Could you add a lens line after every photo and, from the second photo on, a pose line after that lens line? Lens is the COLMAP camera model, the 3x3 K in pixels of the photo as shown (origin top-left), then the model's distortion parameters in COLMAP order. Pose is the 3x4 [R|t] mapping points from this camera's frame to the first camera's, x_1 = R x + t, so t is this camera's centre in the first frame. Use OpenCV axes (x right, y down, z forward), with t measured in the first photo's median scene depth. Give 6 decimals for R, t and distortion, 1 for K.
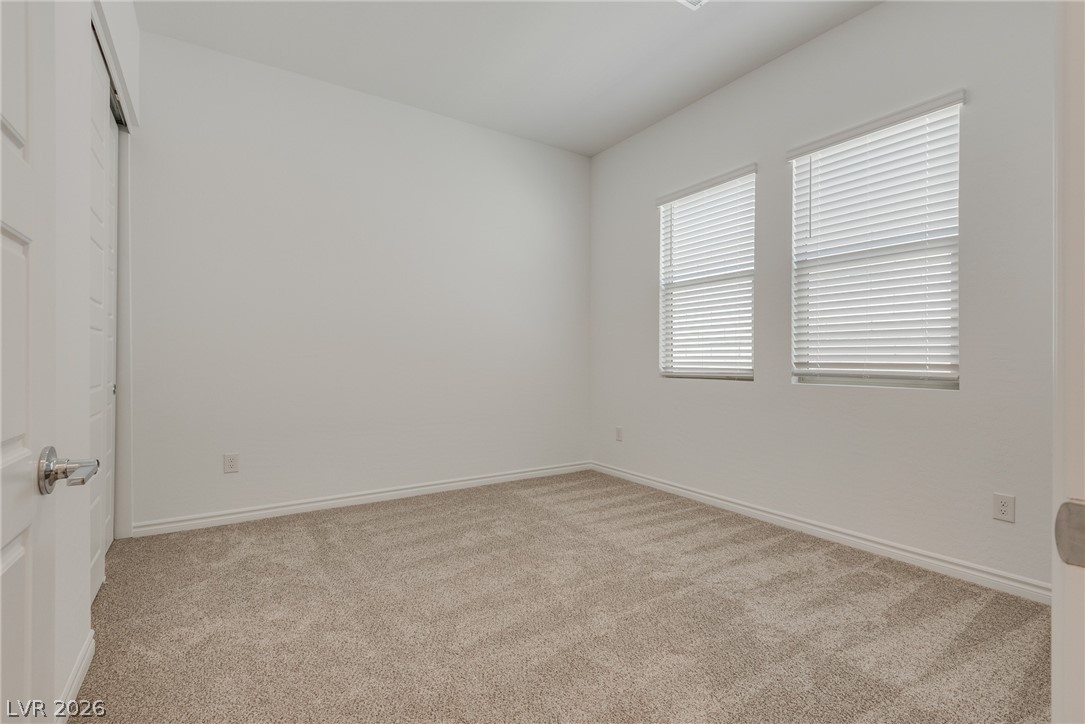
lens RADIAL K [[498.9, 0, 542.5], [0, 498.9, 362.0], [0, 0, 1]] dist [0.014924, -0.000596]
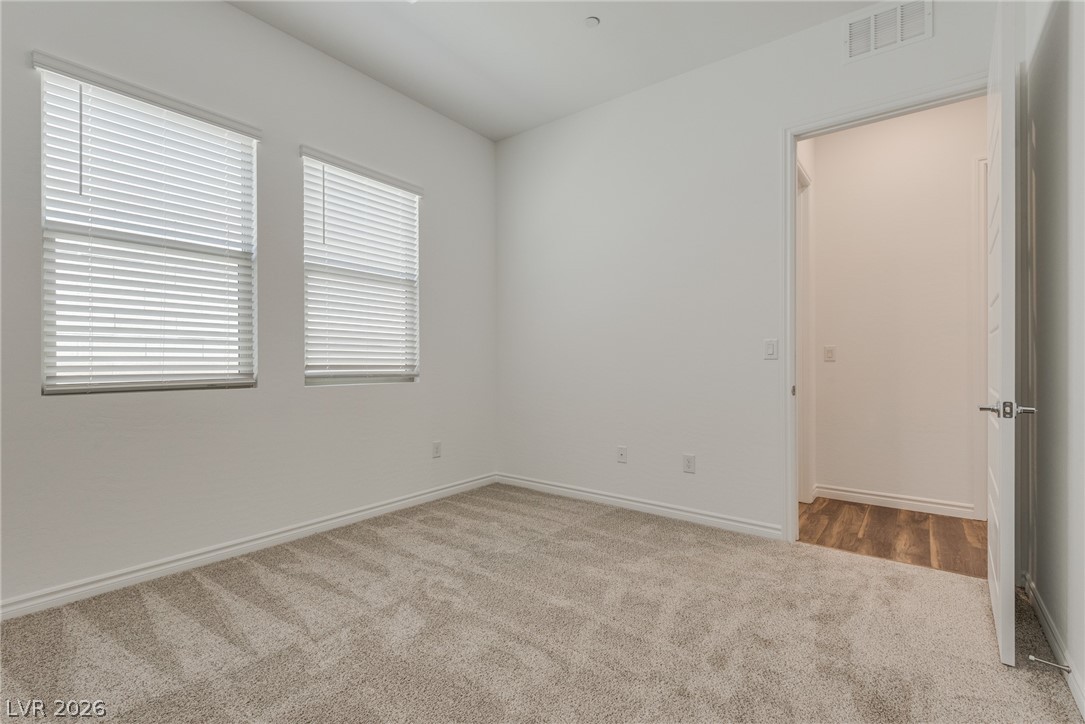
lens RADIAL K [[498.9, 0, 542.5], [0, 498.9, 362.0], [0, 0, 1]] dist [0.014924, -0.000596]
pose [[-0.332321, -0.000781, 0.943166, -0.595759], [0.003698, 0.999991, 0.002131, -0.005178], [-0.943159, 0.004196, -0.332315, 0.928033]]
